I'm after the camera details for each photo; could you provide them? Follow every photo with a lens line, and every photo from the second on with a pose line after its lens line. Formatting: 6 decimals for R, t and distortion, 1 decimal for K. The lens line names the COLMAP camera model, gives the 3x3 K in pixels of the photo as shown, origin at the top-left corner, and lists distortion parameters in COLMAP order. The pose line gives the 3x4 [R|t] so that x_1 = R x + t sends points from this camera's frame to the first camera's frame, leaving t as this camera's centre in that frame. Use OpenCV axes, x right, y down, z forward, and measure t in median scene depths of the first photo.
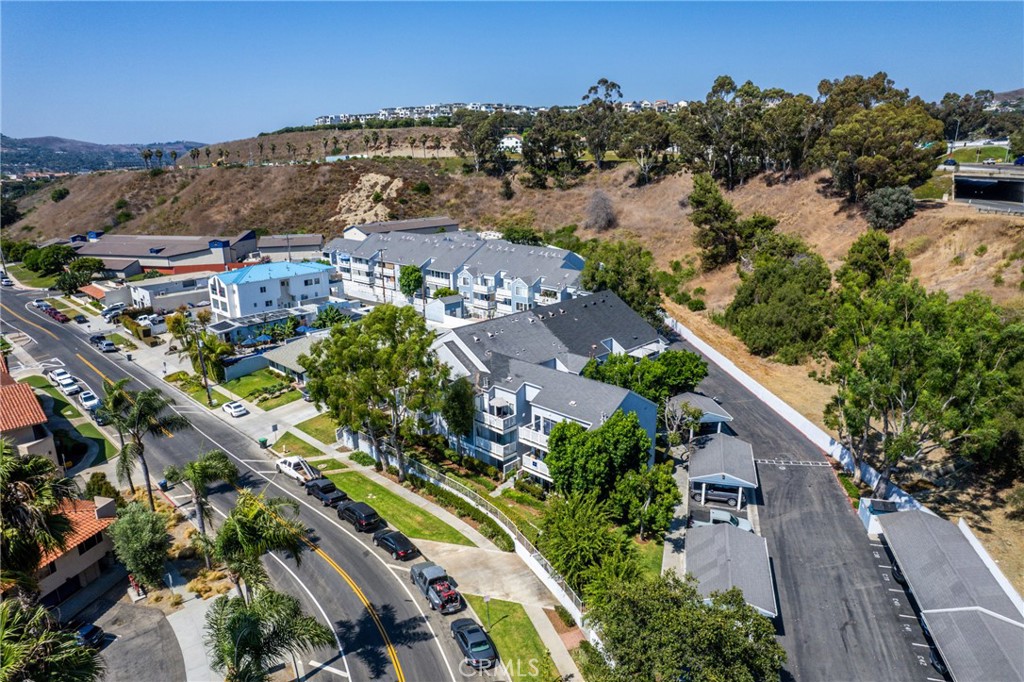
lens RADIAL K [[660.8, 0, 512.0], [0, 660.8, 341.0], [0, 0, 1]] dist [-0.077524, 0.069752]
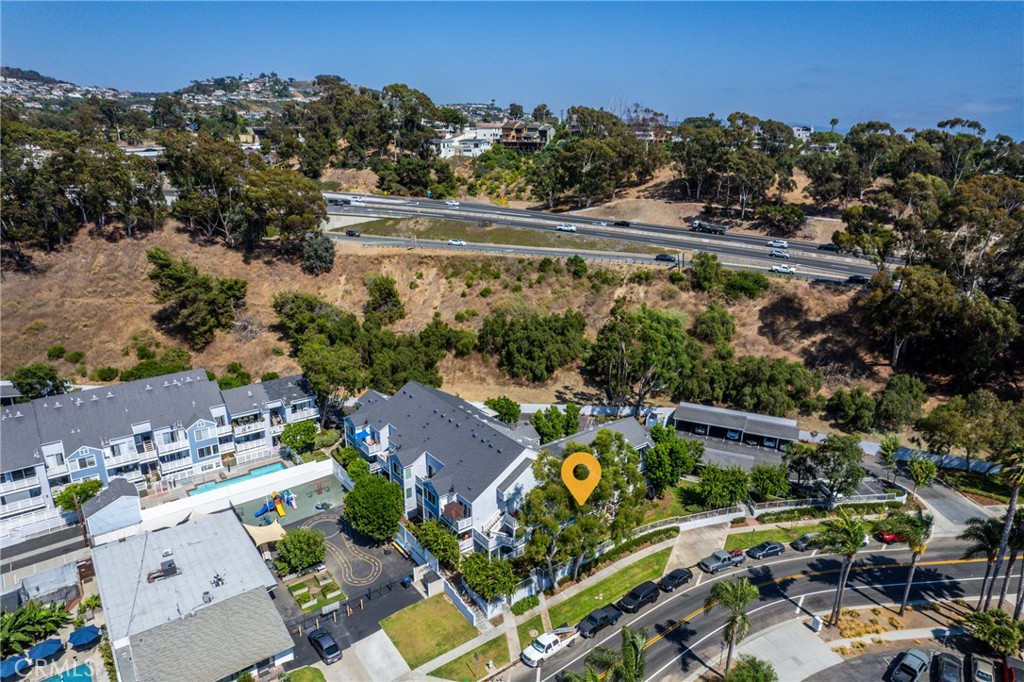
lens RADIAL K [[660.8, 0, 512.0], [0, 660.8, 341.0], [0, 0, 1]] dist [-0.077524, 0.069752]
pose [[0.132632, -0.279861, 0.950835, -1.379560], [0.256738, 0.936269, 0.239762, -0.578296], [-0.957337, 0.212316, 0.196031, 0.935954]]
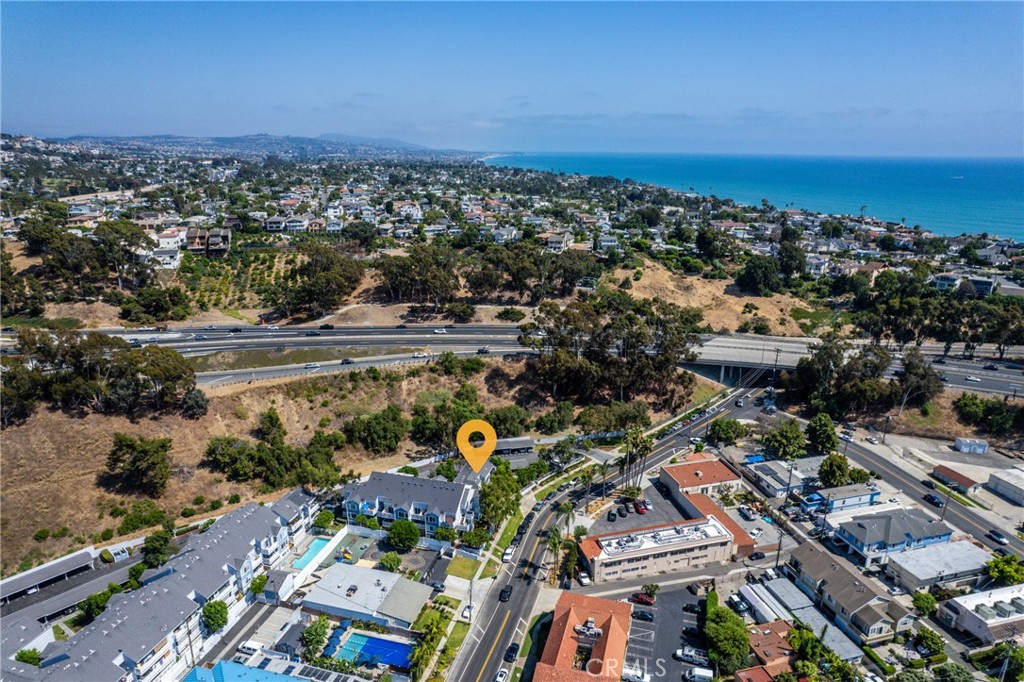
lens RADIAL K [[660.8, 0, 512.0], [0, 660.8, 341.0], [0, 0, 1]] dist [-0.077524, 0.069752]
pose [[-0.490844, -0.229170, 0.840567, -2.746118], [0.249345, 0.887481, 0.387563, -1.818807], [-0.834805, 0.399824, -0.378472, 1.968078]]
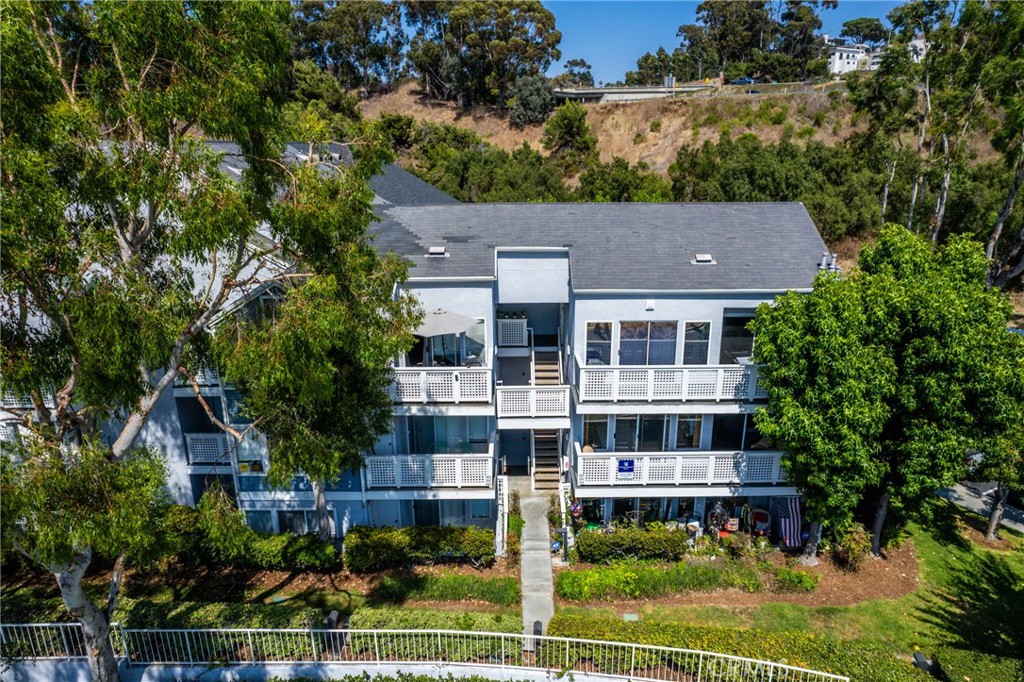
lens RADIAL K [[660.8, 0, 512.0], [0, 660.8, 341.0], [0, 0, 1]] dist [-0.077524, 0.069752]
pose [[0.702840, -0.189504, 0.685641, -0.231741], [0.185880, 0.979300, 0.080126, 0.094356], [-0.686633, 0.071132, 0.723516, 0.846716]]
